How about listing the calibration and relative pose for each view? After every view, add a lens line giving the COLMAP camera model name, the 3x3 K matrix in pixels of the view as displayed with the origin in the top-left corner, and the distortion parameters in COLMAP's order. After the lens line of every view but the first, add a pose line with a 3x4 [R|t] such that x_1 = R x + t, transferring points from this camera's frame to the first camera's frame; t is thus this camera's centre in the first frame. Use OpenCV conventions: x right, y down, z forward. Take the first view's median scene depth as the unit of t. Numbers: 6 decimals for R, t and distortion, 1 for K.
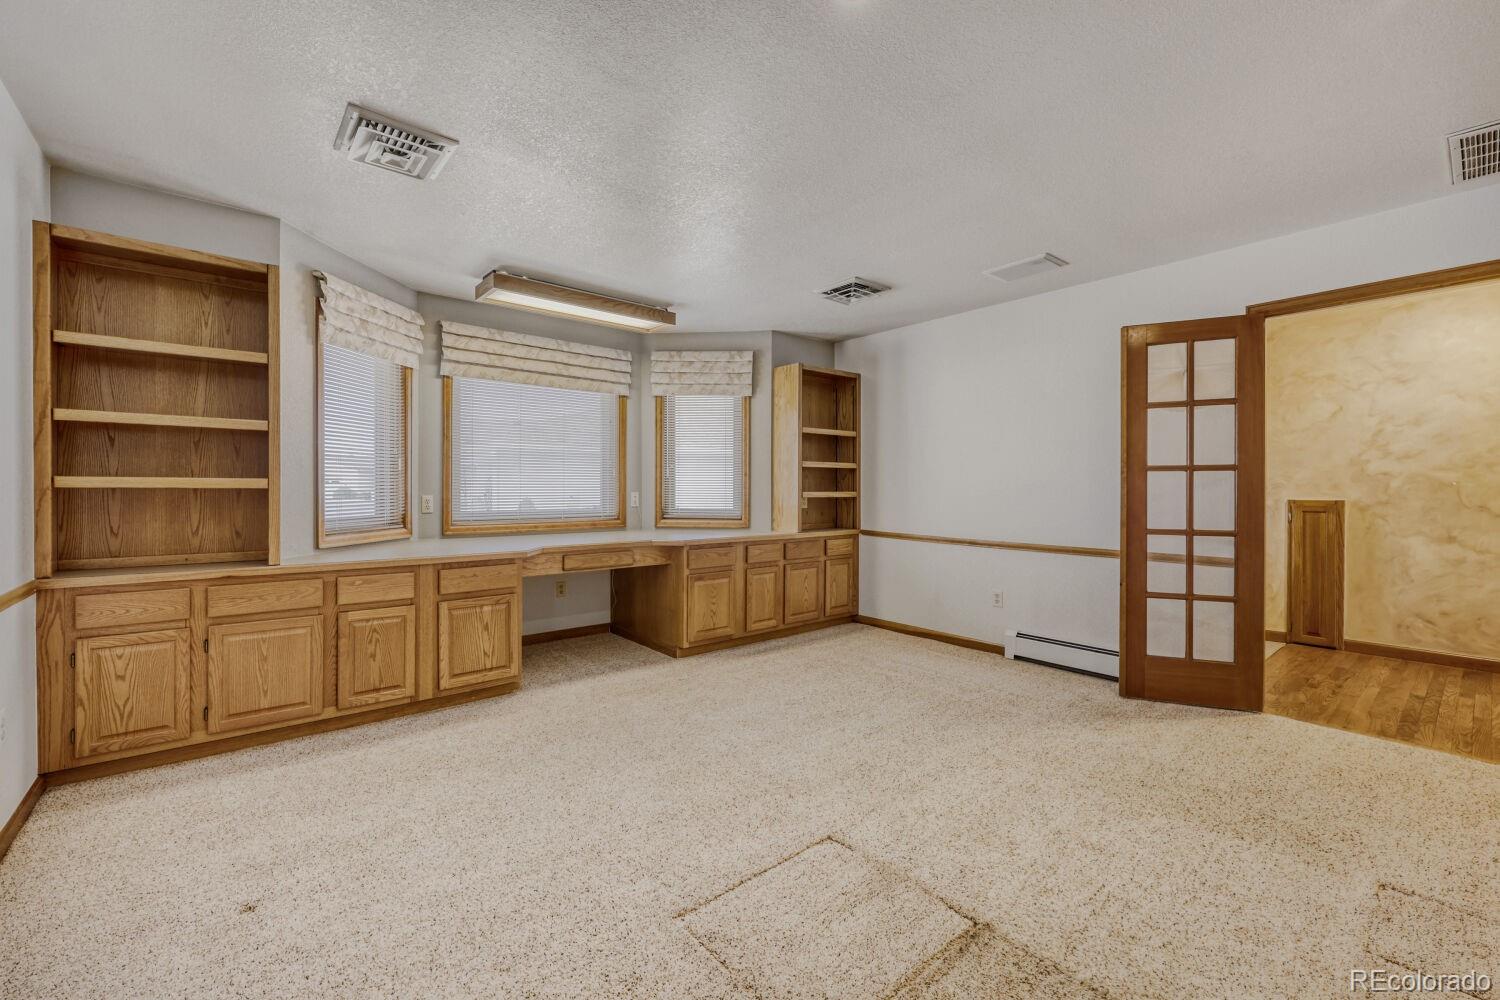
lens RADIAL K [[613.5, 0, 746.1], [0, 613.5, 488.6], [0, 0, 1]] dist [-0.003535, 0.000113]
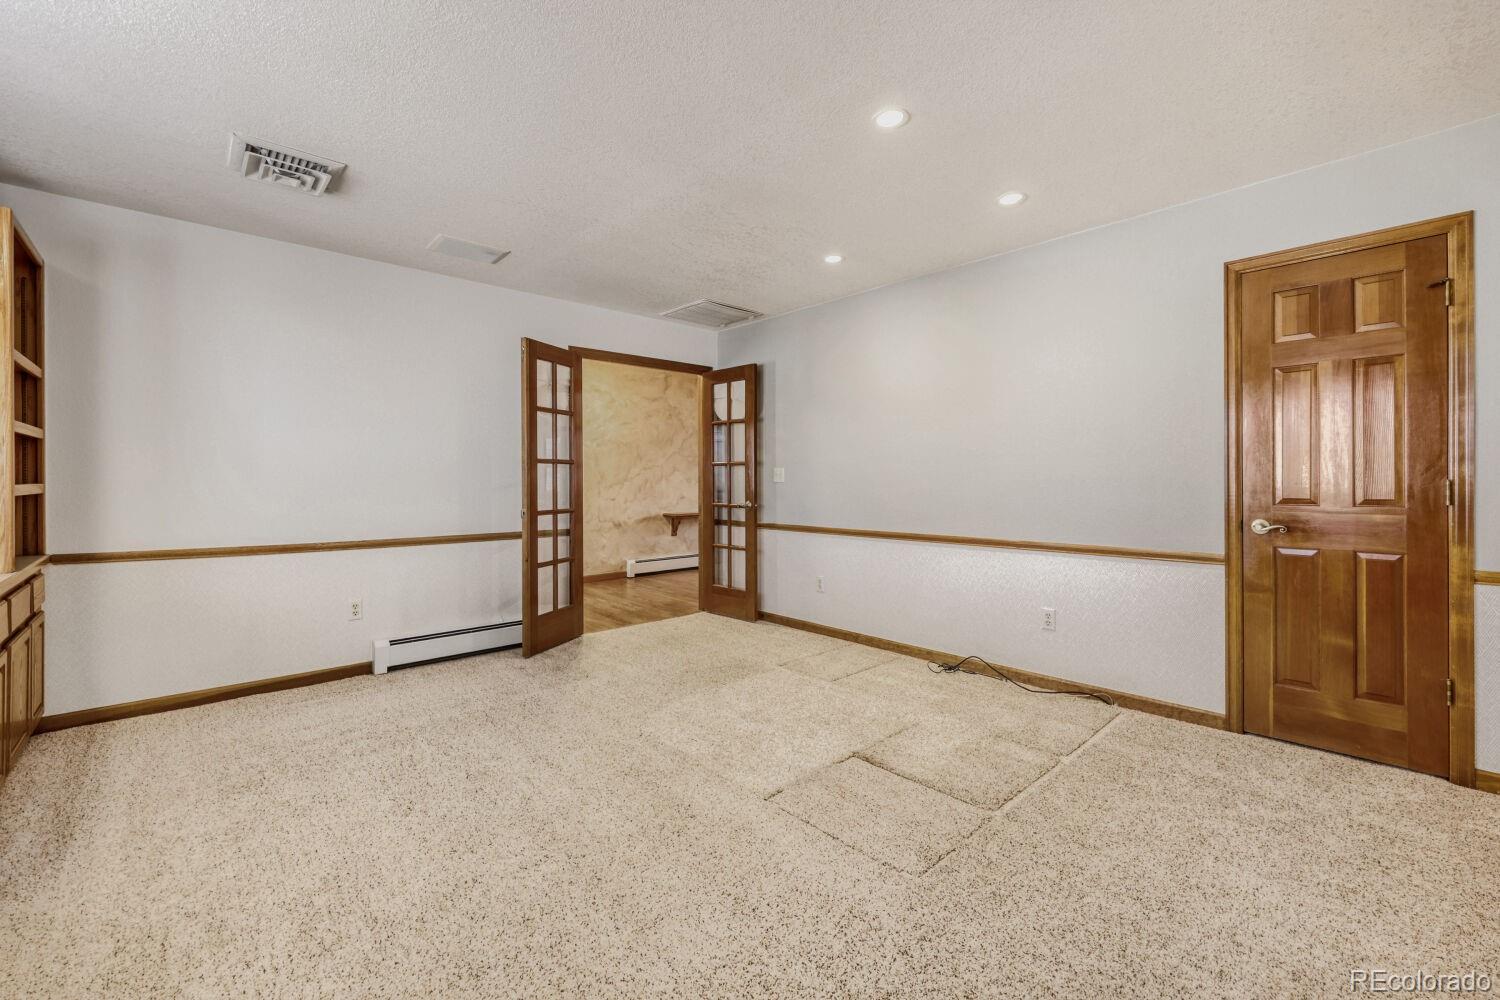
lens RADIAL K [[613.5, 0, 738.2], [0, 613.5, 487.0], [0, 0, 1]] dist [-0.003535, 0.000113]
pose [[-0.038491, -0.016482, 0.999123, -0.548601], [0.002260, 0.999860, 0.016582, -0.001130], [-0.999256, 0.002896, -0.038448, 0.637700]]
